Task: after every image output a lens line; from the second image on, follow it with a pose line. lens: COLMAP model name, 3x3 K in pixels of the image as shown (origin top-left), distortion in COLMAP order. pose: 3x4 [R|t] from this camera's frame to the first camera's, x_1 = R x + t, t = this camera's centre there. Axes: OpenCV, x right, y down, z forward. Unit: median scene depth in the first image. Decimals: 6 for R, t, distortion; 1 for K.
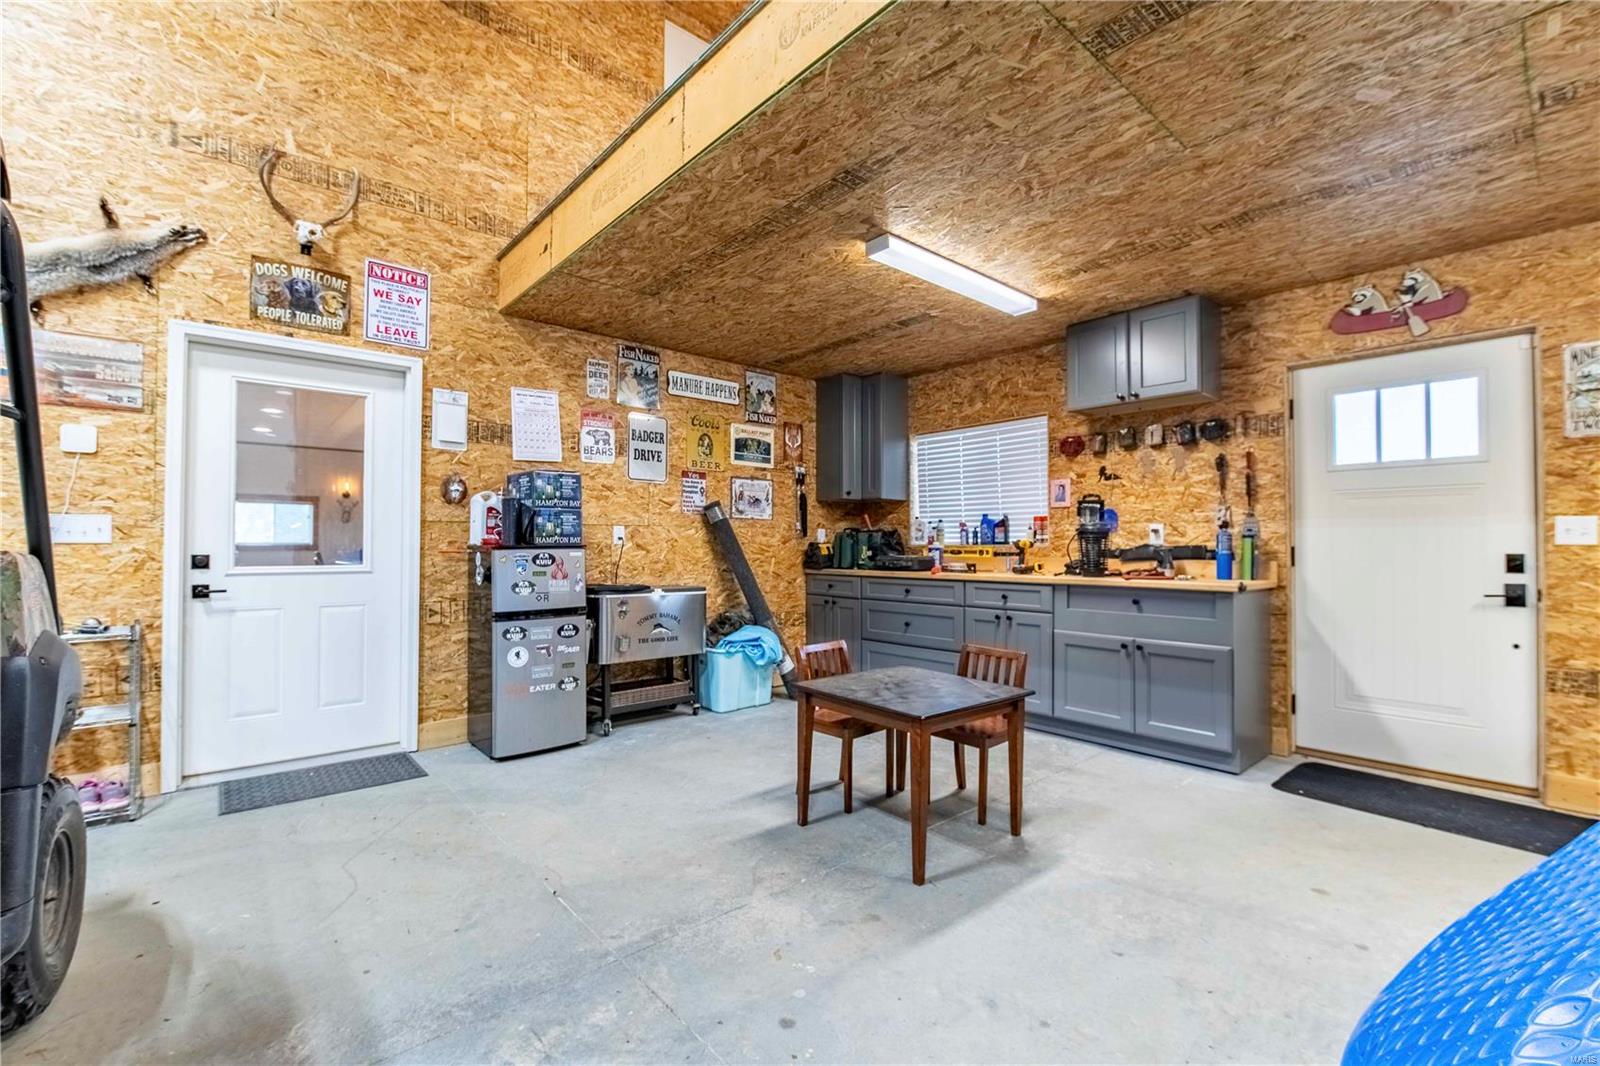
lens RADIAL K [[687.7, 0, 799.8], [0, 687.7, 535.2], [0, 0, 1]] dist [-0.001160, -0.006727]
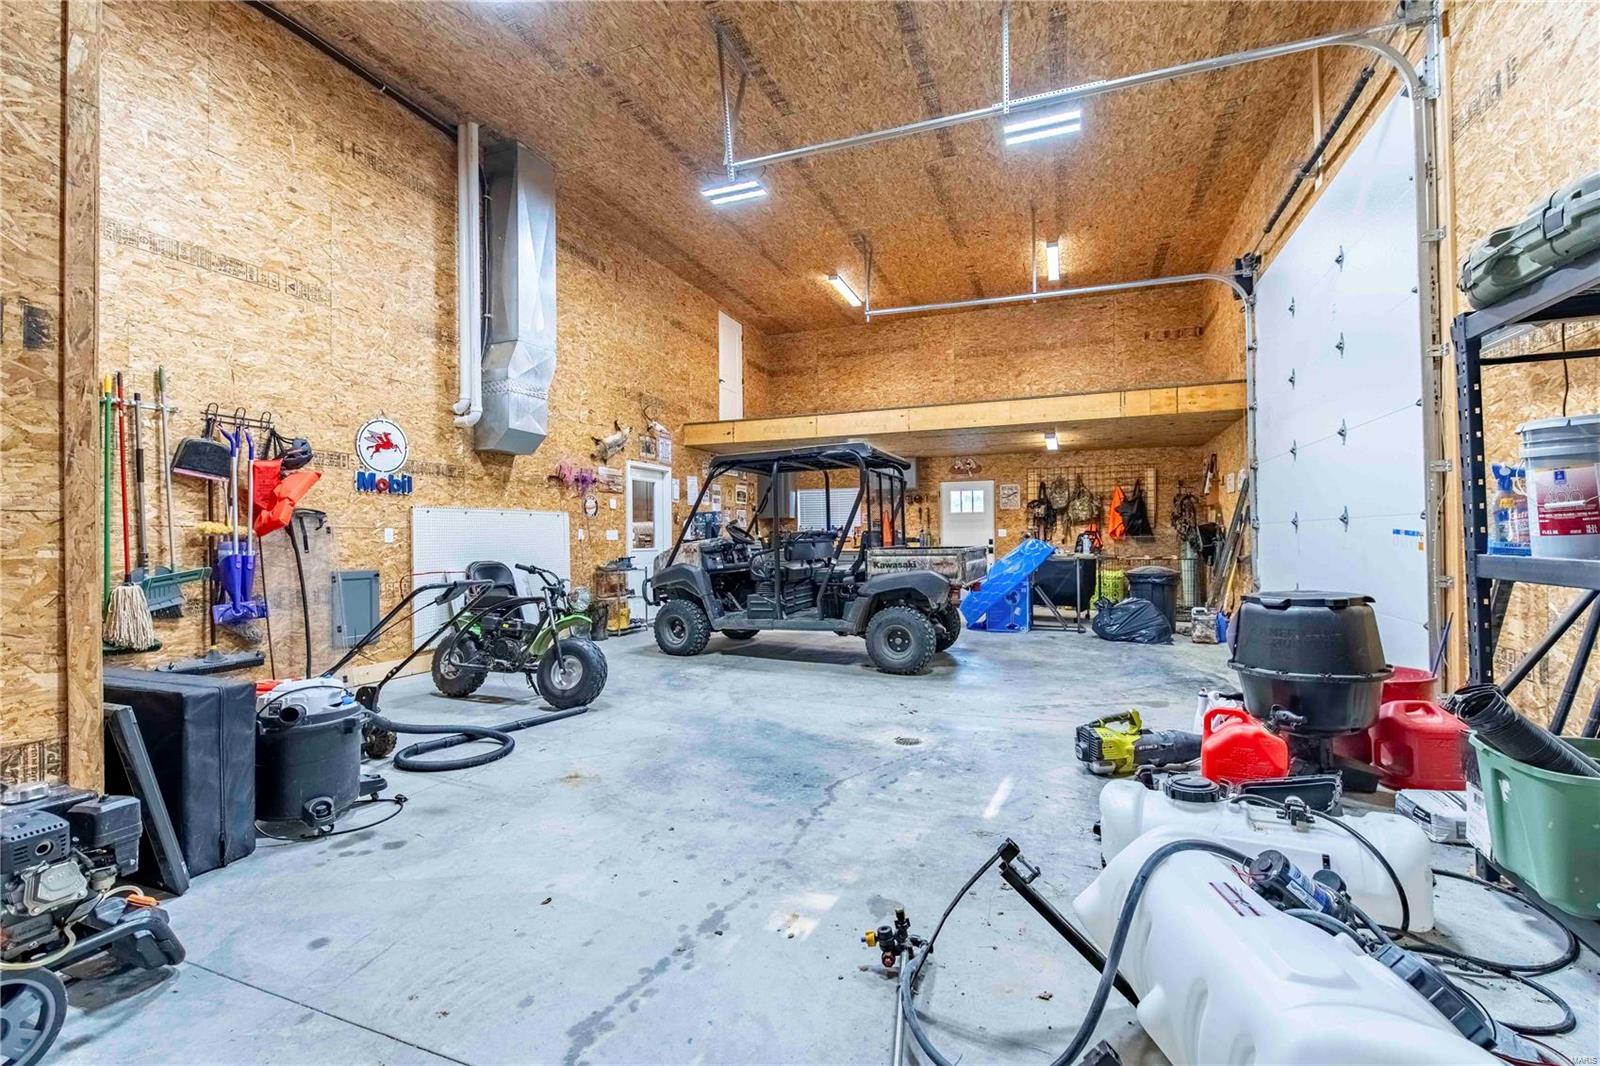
lens RADIAL K [[696.7, 0, 799.2], [0, 696.7, 534.2], [0, 0, 1]] dist [-0.002204, -0.006349]
pose [[0.887326, -0.005373, 0.461112, -1.351515], [0.000973, 0.999952, 0.009779, -0.032083], [-0.461142, -0.008229, 0.887288, -1.568257]]
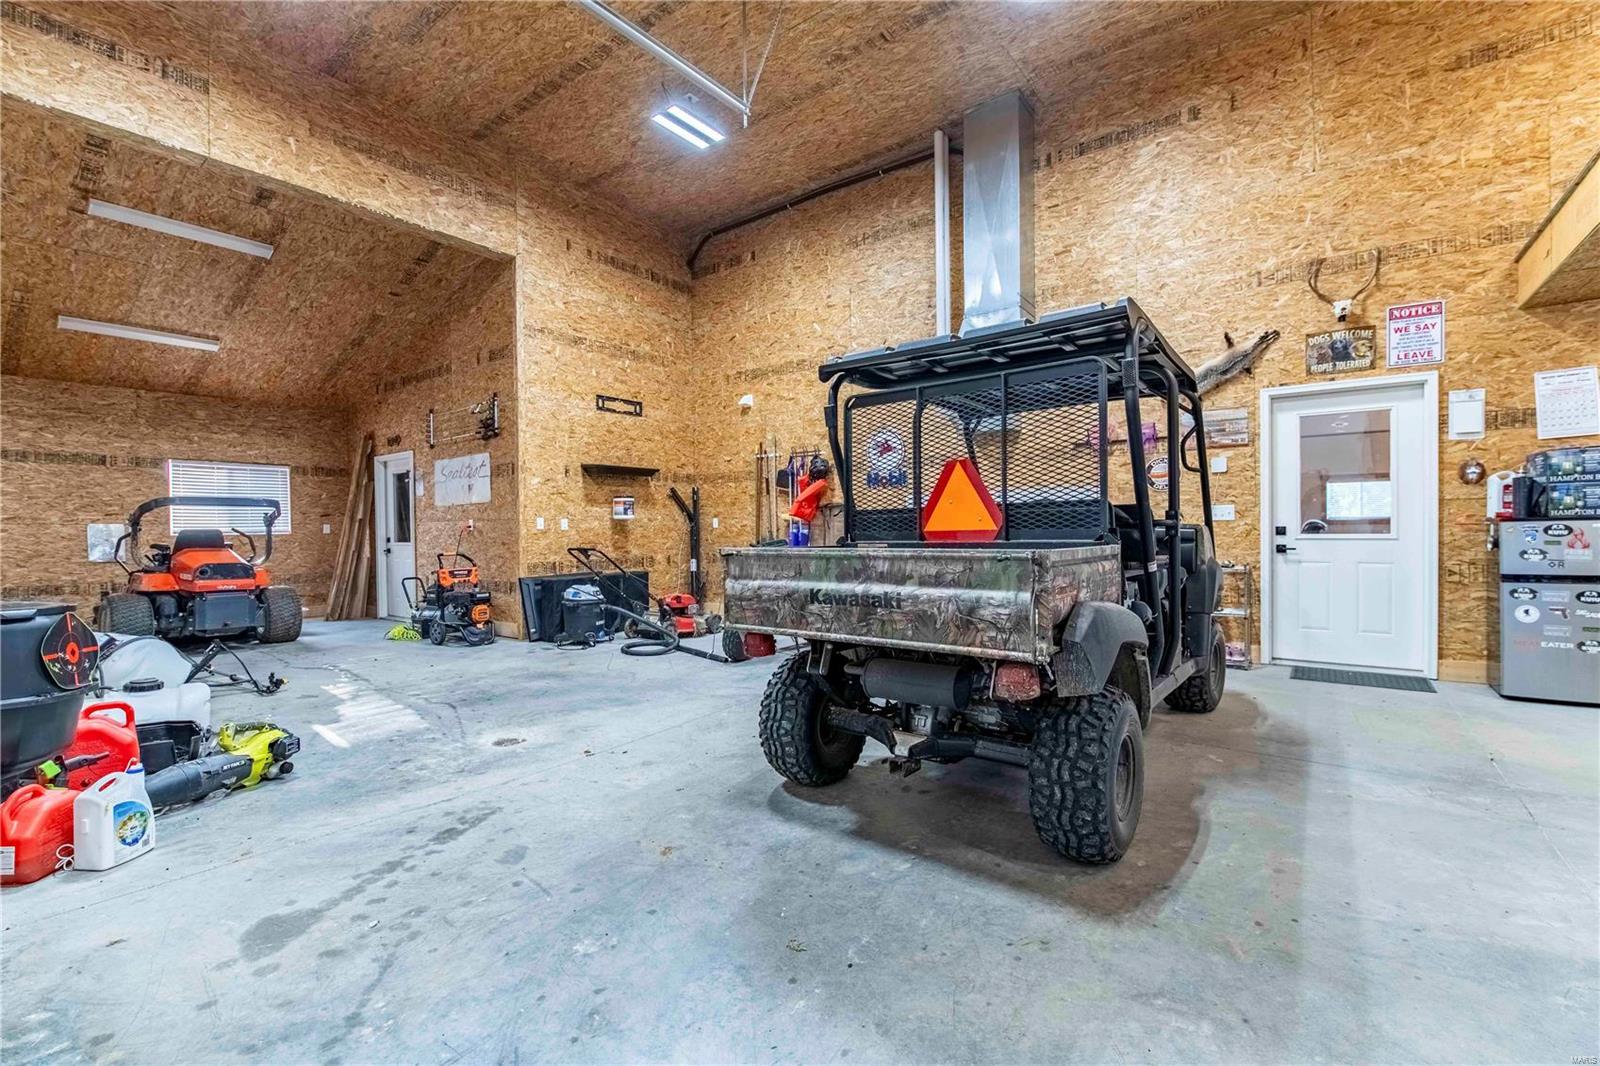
lens RADIAL K [[696.7, 0, 799.2], [0, 696.7, 534.2], [0, 0, 1]] dist [-0.002204, -0.006349]
pose [[0.201305, 0.007169, -0.979502, 0.463490], [0.027071, 0.999551, 0.012879, -0.005268], [0.979154, -0.029109, 0.201021, -0.413820]]
